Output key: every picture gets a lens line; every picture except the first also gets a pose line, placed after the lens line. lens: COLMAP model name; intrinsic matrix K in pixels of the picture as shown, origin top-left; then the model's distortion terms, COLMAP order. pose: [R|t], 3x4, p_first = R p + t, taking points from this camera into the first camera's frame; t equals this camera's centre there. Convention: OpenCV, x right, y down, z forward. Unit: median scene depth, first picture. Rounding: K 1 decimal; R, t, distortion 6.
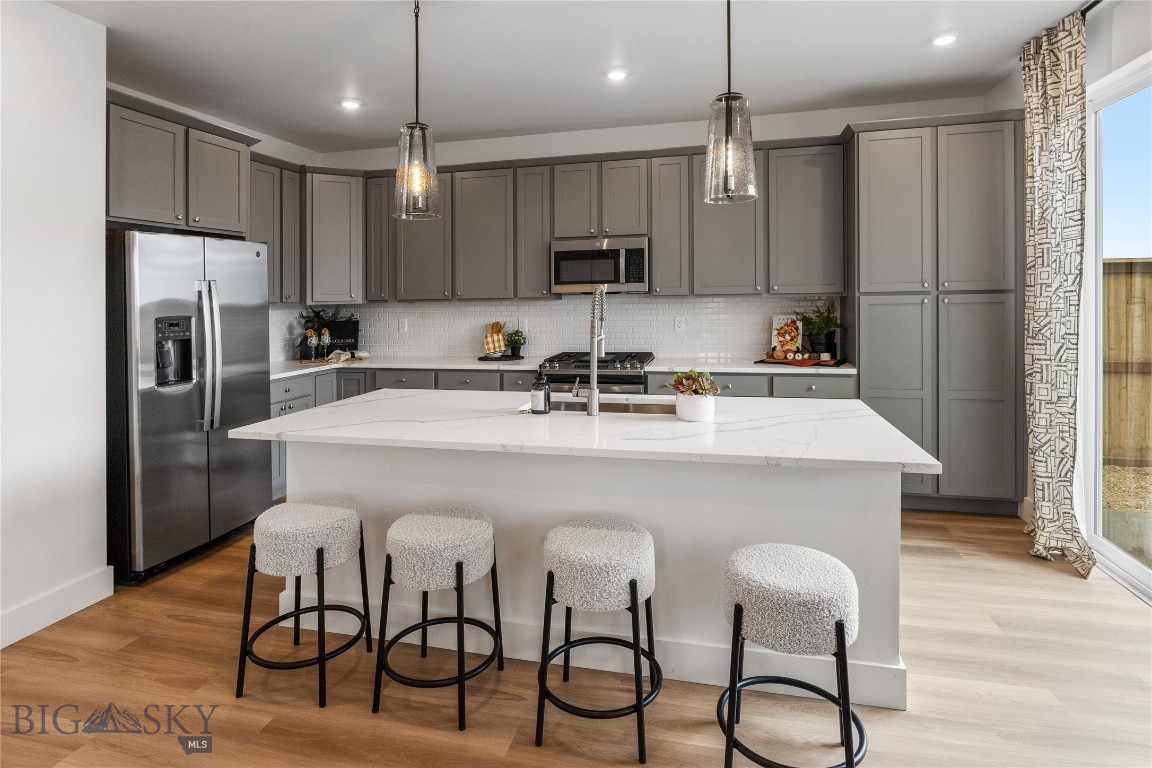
lens RADIAL K [[599.0, 0, 584.9], [0, 599.0, 377.9], [0, 0, 1]] dist [-0.003782, -0.000922]
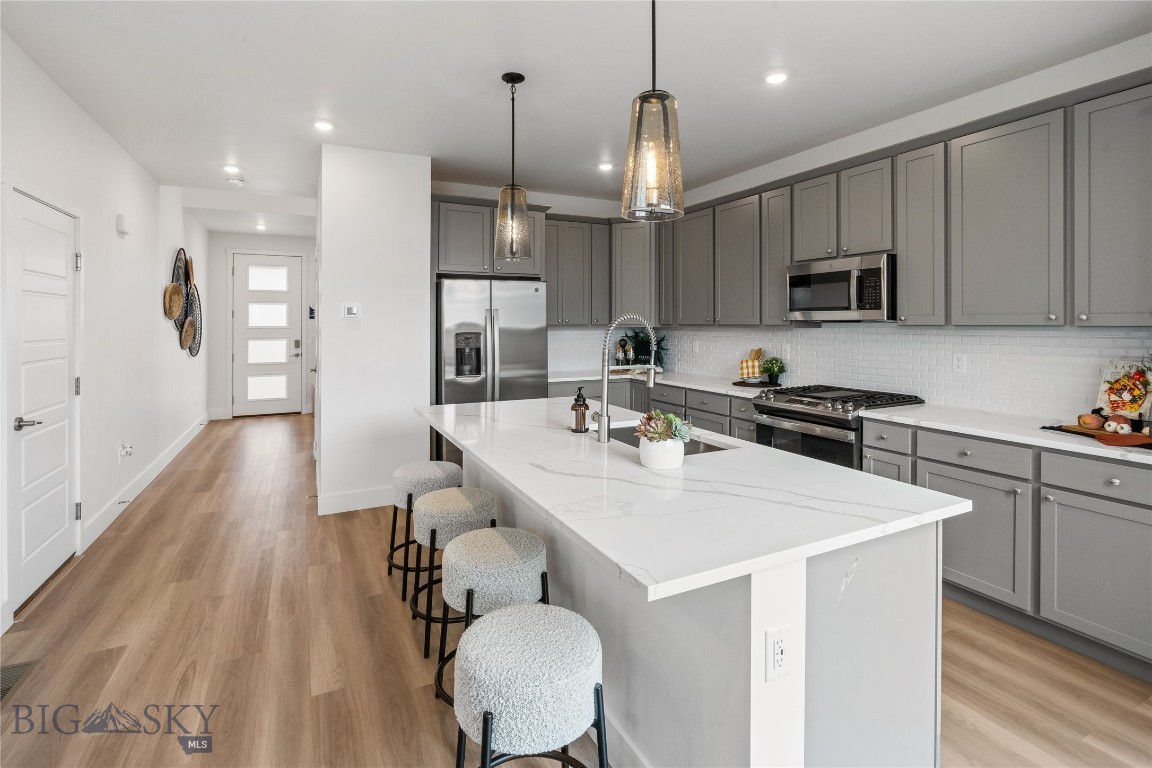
lens RADIAL K [[532.4, 0, 572.3], [0, 532.4, 388.9], [0, 0, 1]] dist [-0.002980, -0.000100]
pose [[0.655928, 0.108216, -0.747026, 0.375516], [-0.111680, 0.992691, 0.045742, -0.036870], [0.746516, 0.053424, 0.663220, 0.206175]]
